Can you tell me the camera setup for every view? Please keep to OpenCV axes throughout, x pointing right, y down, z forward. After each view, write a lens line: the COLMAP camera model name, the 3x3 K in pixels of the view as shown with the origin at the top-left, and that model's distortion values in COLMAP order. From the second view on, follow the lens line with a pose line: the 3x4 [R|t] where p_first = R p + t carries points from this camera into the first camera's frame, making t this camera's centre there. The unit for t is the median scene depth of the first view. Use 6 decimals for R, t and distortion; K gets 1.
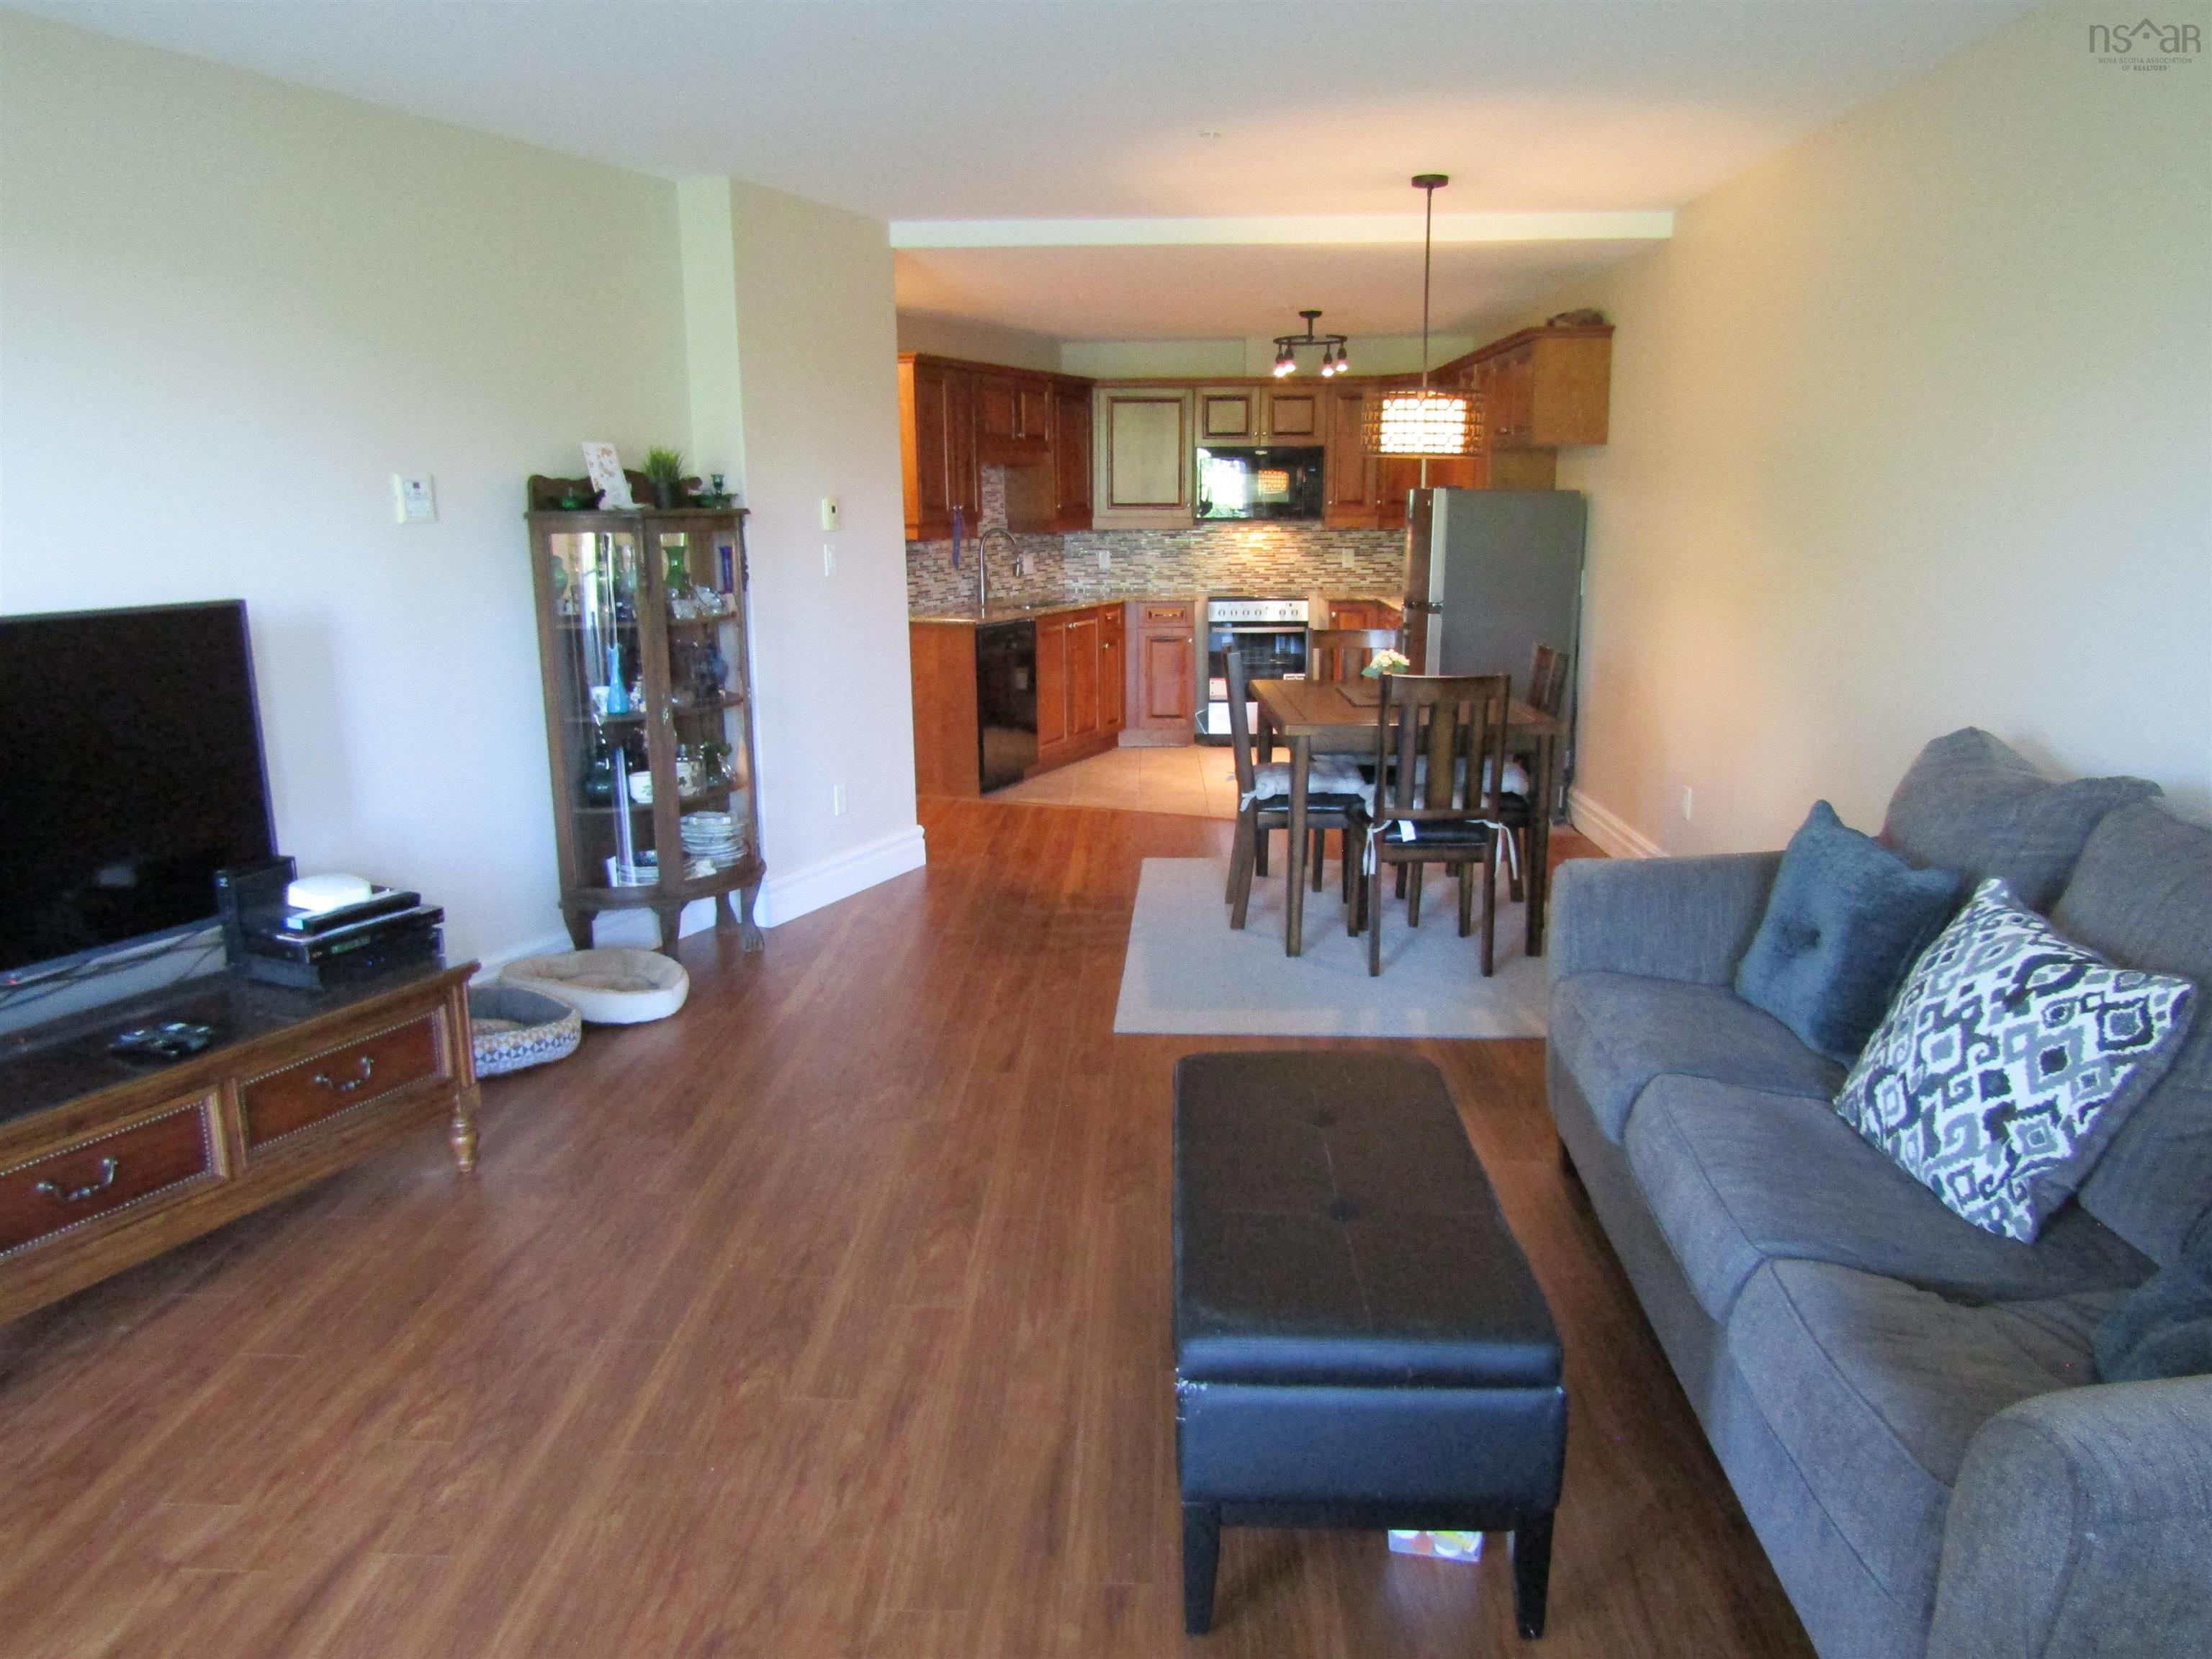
lens RADIAL K [[1560.4, 0, 1114.8], [0, 1560.4, 841.6], [0, 0, 1]] dist [-0.015044, 0.002962]
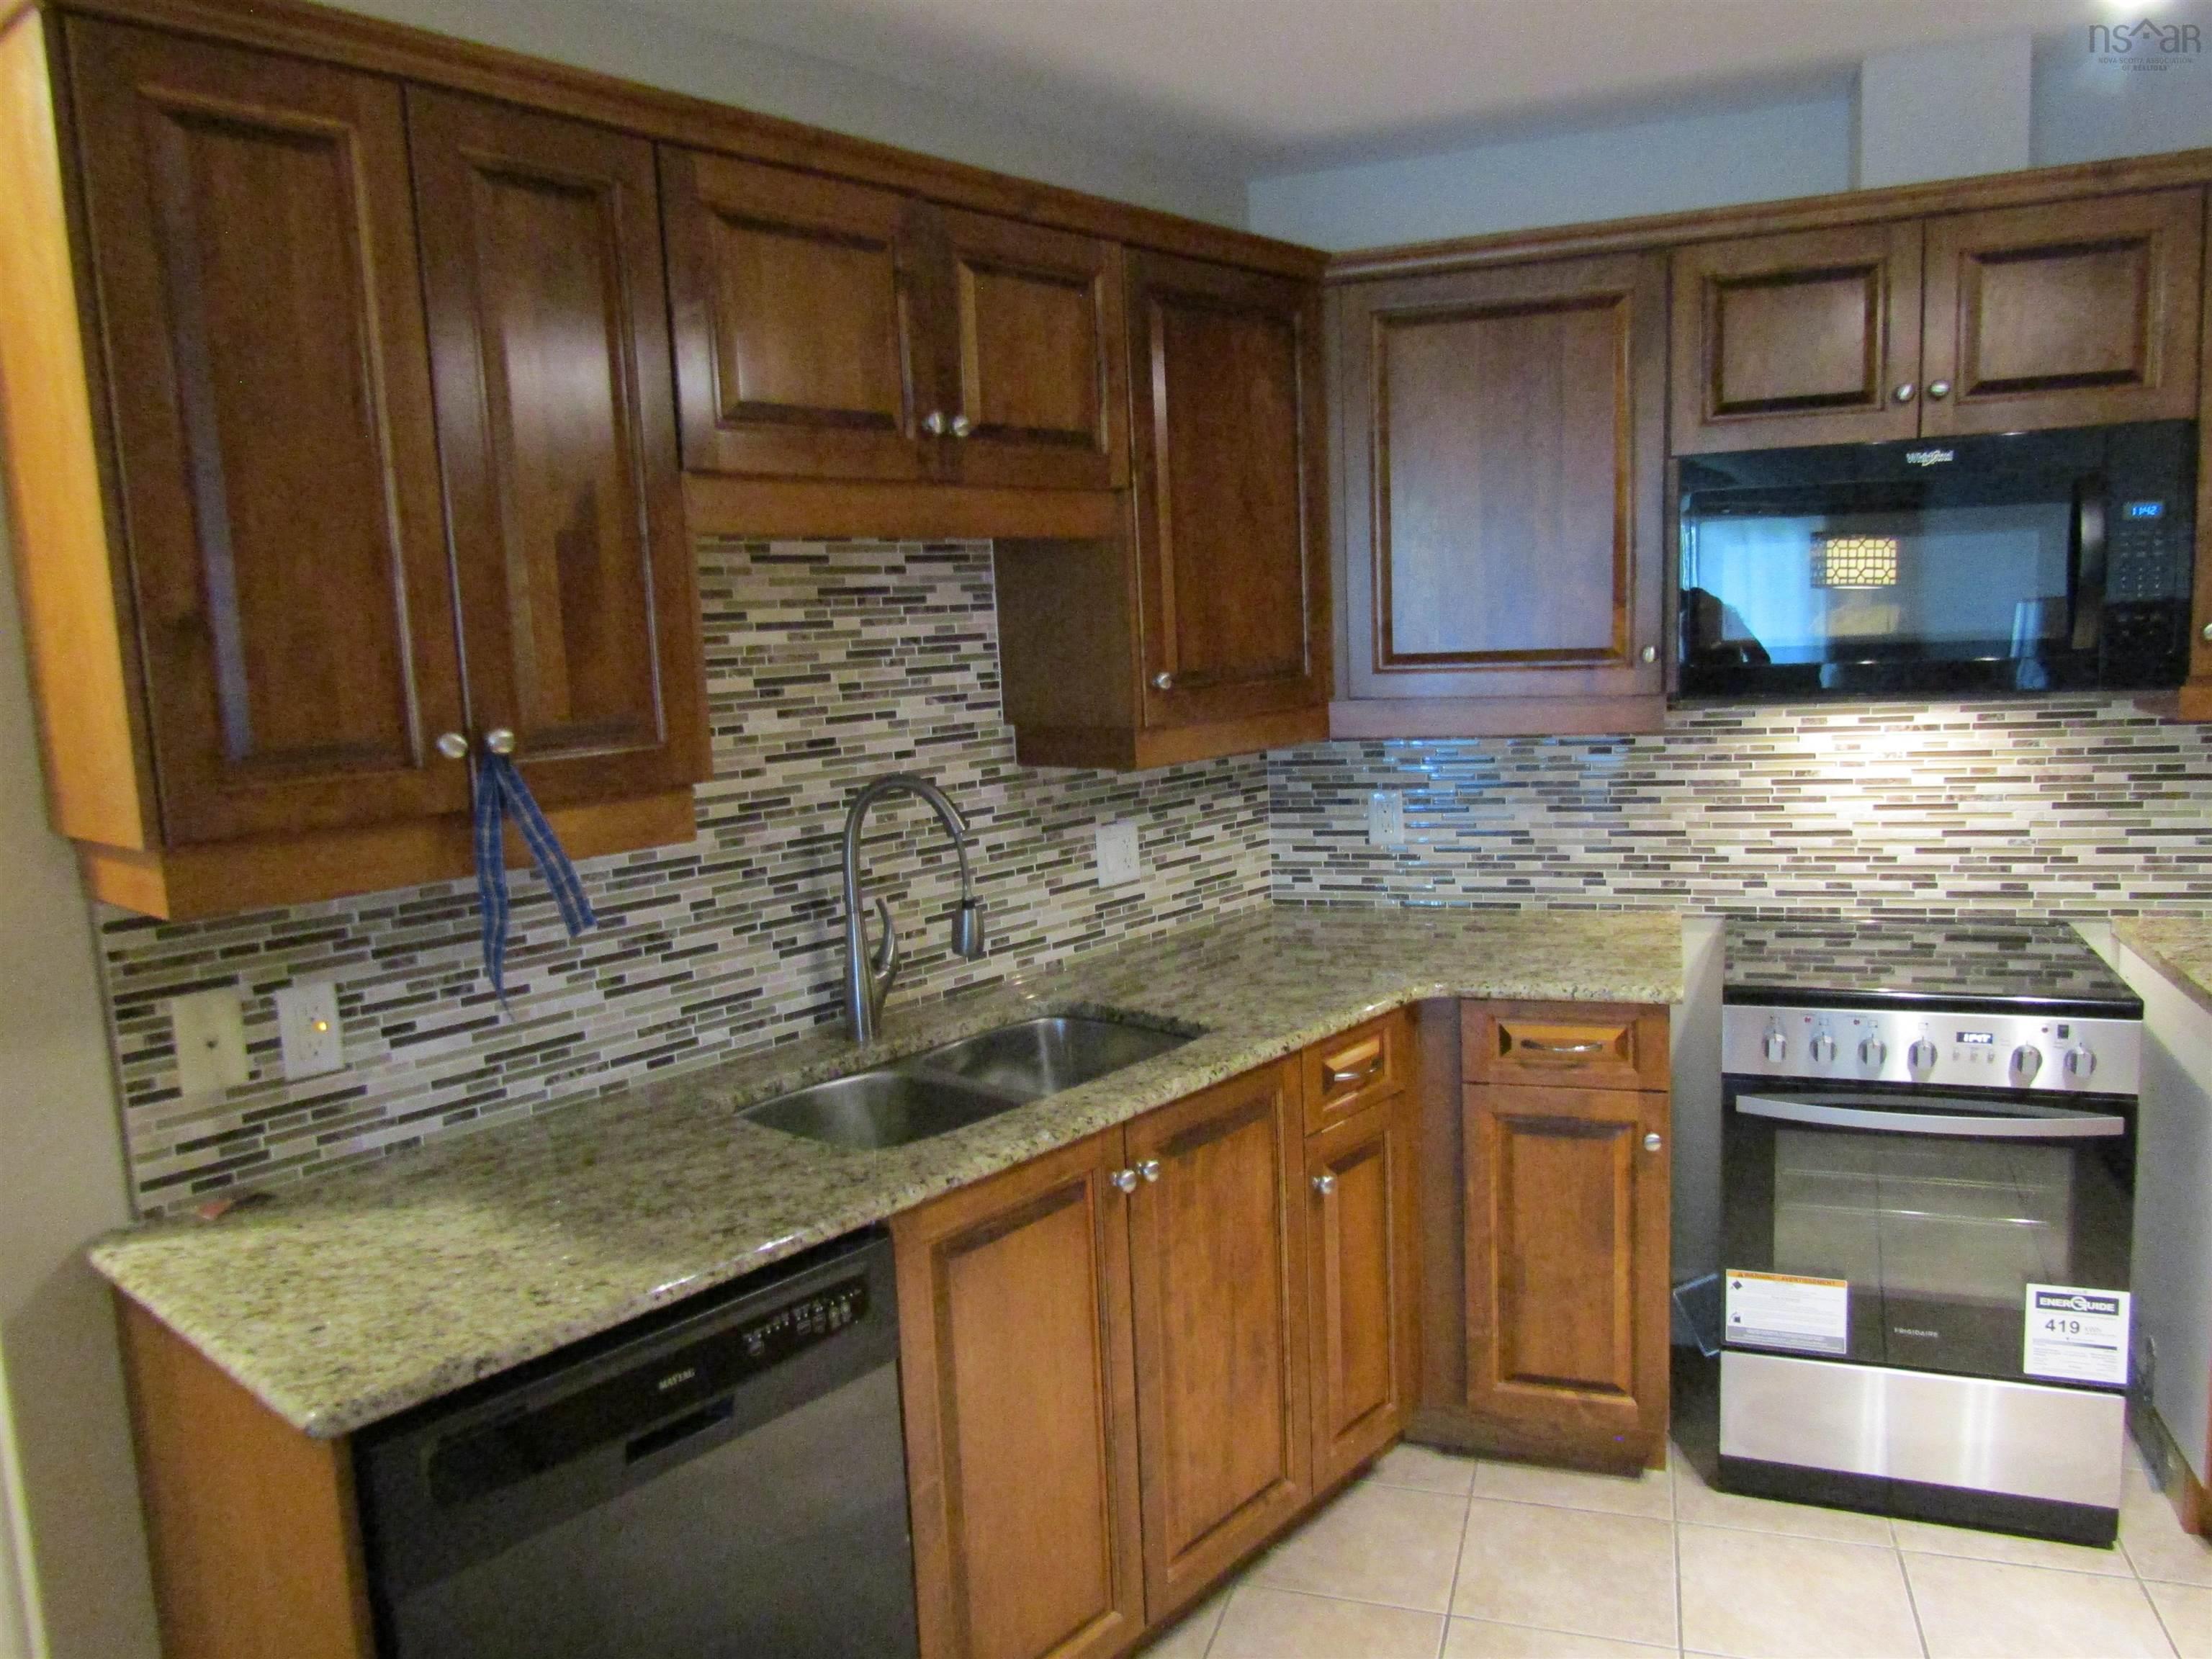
lens RADIAL K [[1560.4, 0, 1113.8], [0, 1560.4, 839.3], [0, 0, 1]] dist [-0.015044, 0.002962]
pose [[0.955429, 0.005280, -0.295174, 0.072873], [-0.025758, 0.997518, -0.065534, -0.307161], [0.294096, 0.070216, 0.953193, 1.338262]]
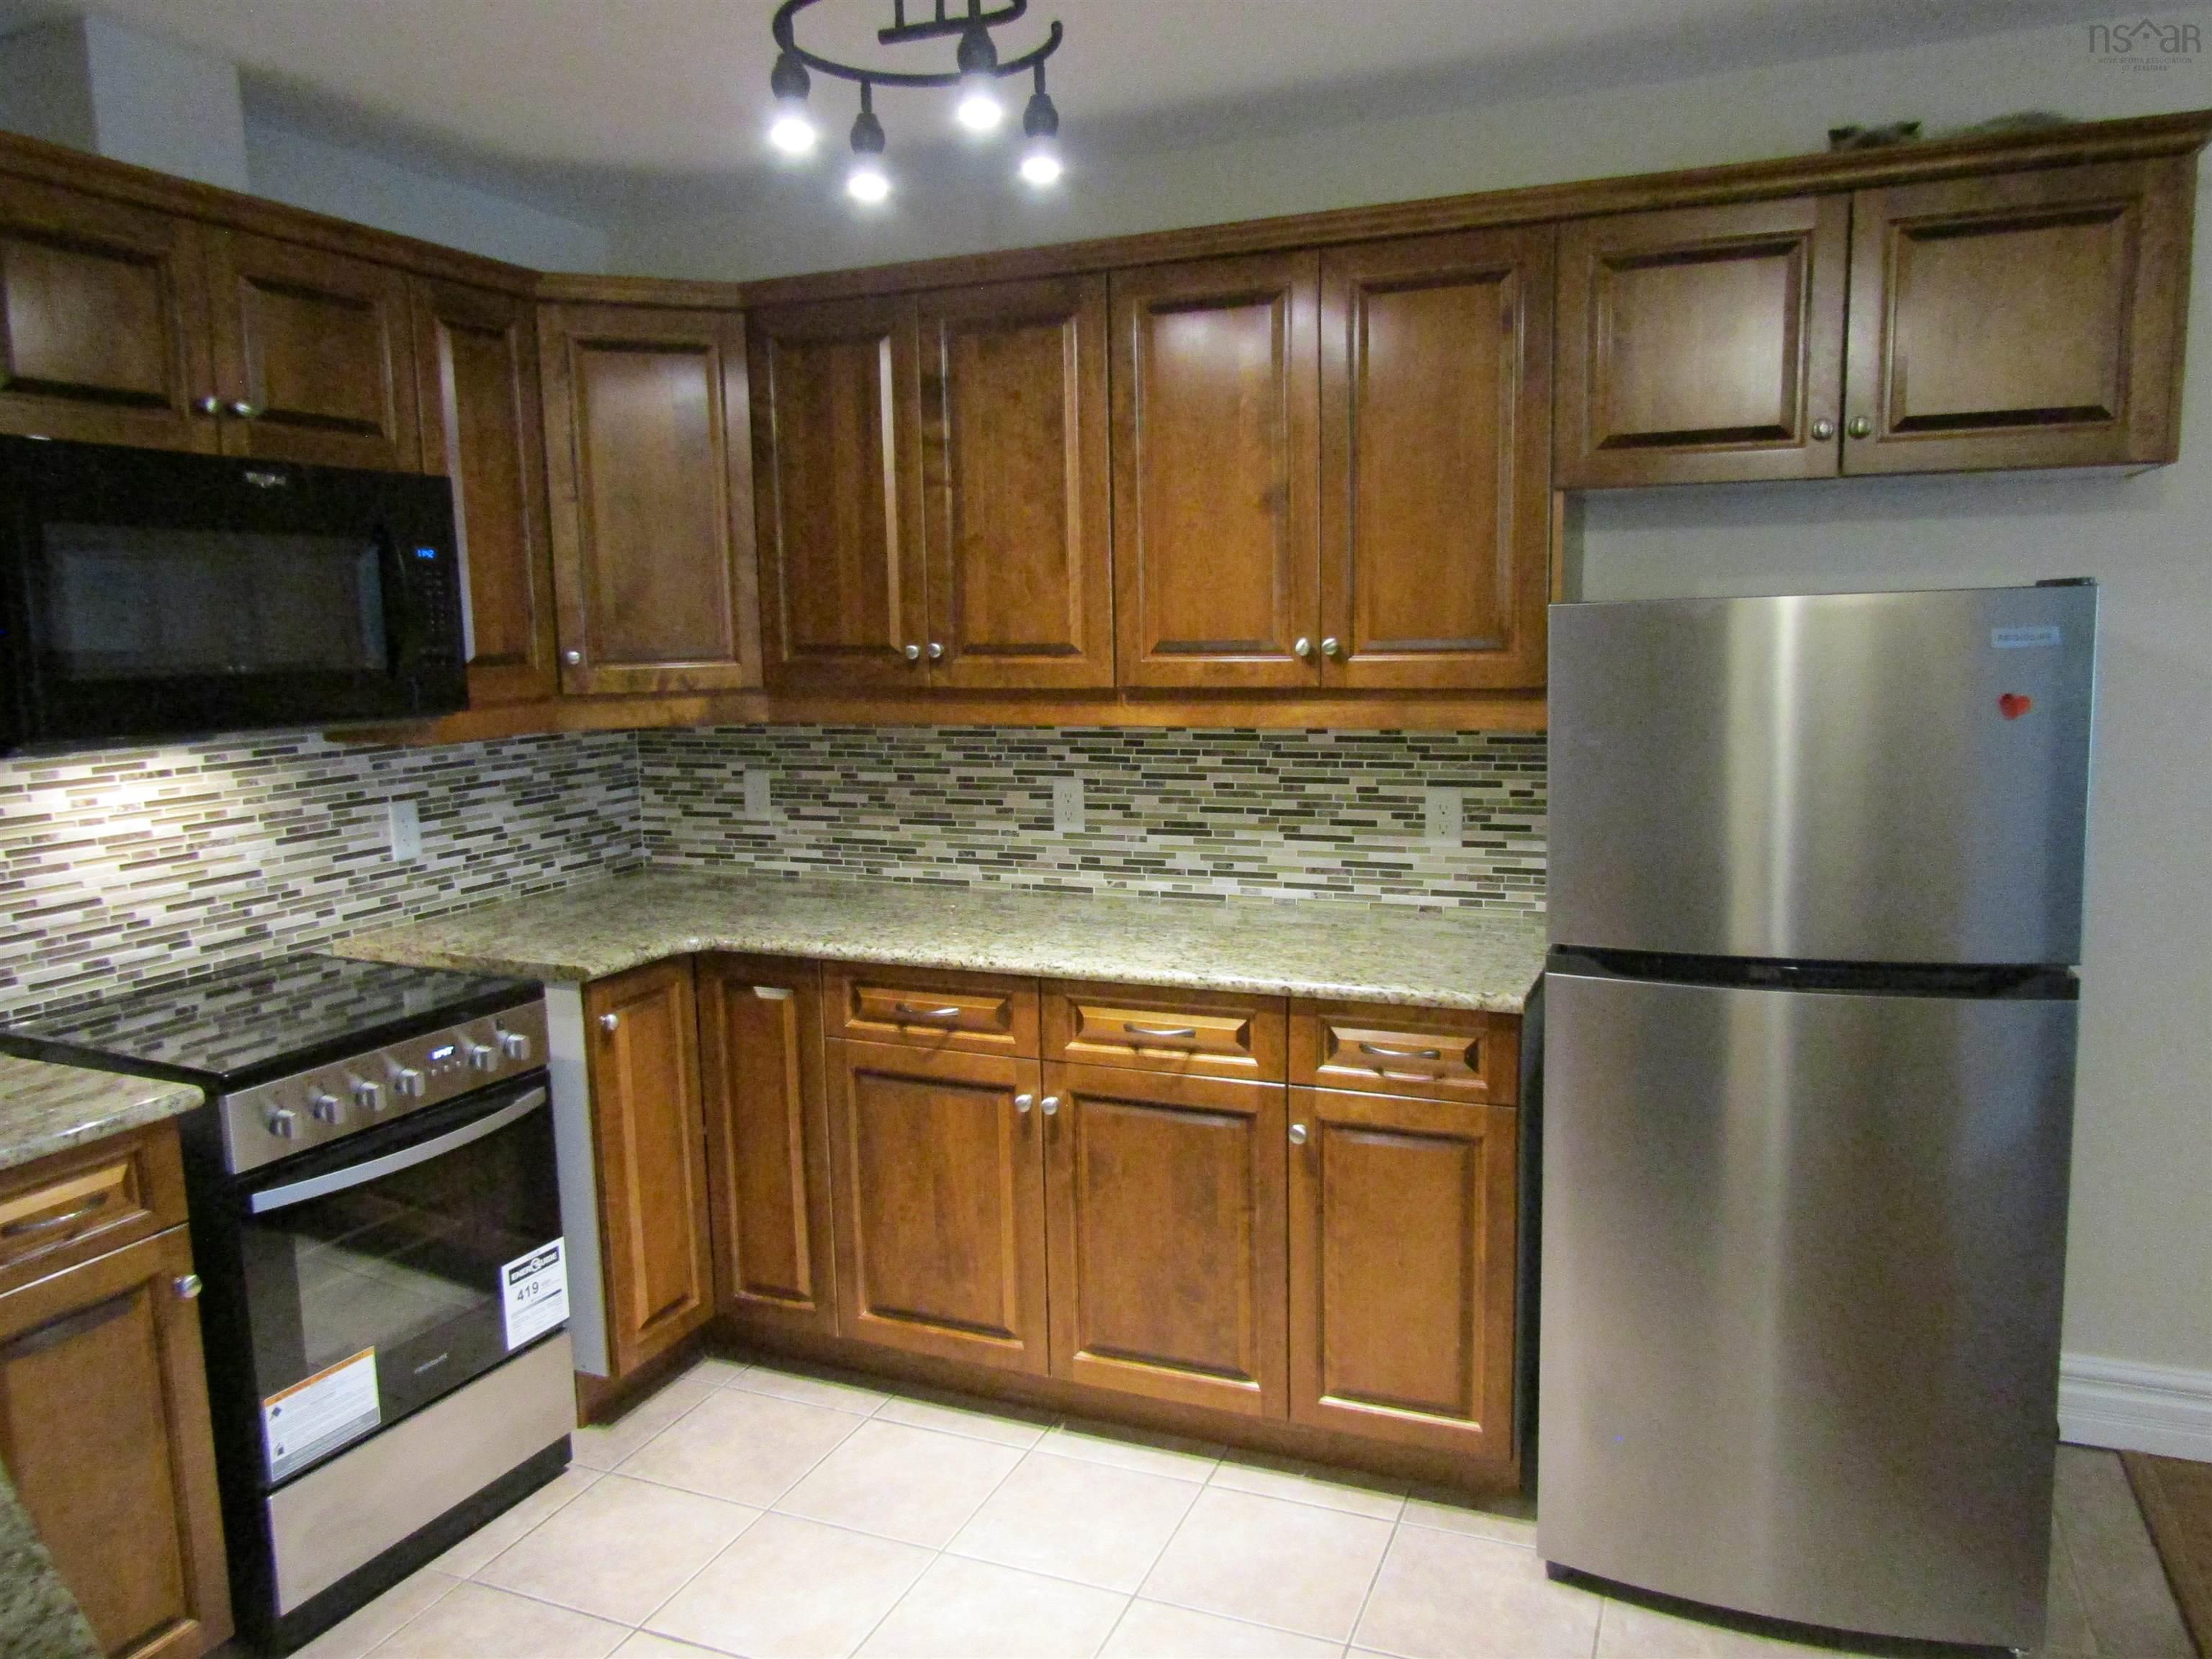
lens RADIAL K [[1560.4, 0, 1113.2], [0, 1560.4, 839.0], [0, 0, 1]] dist [-0.015044, 0.002962]
pose [[0.356854, -0.128452, 0.925287, -0.193136], [0.217023, 0.974800, 0.051626, -0.330242], [-0.908601, 0.182385, 0.375738, 1.491600]]
